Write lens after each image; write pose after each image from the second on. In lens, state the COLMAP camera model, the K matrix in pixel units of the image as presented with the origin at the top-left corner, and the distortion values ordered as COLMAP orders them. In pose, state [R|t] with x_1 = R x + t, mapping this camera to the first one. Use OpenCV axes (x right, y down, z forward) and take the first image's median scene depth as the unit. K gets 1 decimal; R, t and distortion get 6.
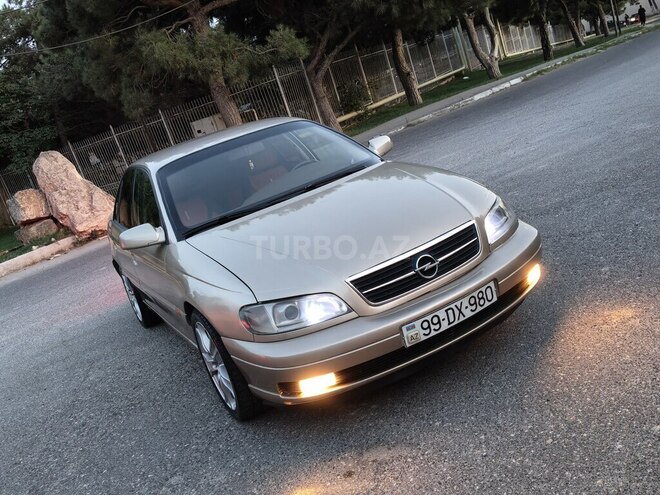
lens RADIAL K [[637.4, 0, 332.7], [0, 637.4, 246.6], [0, 0, 1]] dist [0.126733, -0.326534]
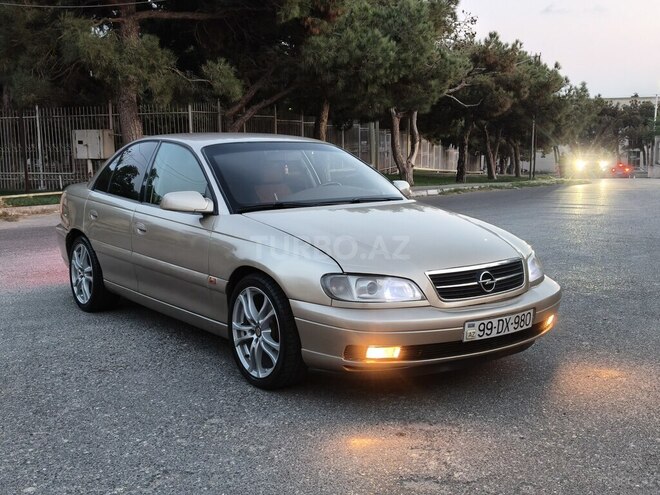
lens RADIAL K [[743.7, 0, 330.0], [0, 743.7, 247.5], [0, 0, 1]] dist [0.182241, -0.515162]
pose [[0.943824, 0.268861, 0.192121, -0.339125], [-0.241119, 0.957882, -0.155963, 0.213692], [-0.225962, 0.100877, 0.968899, -0.223989]]
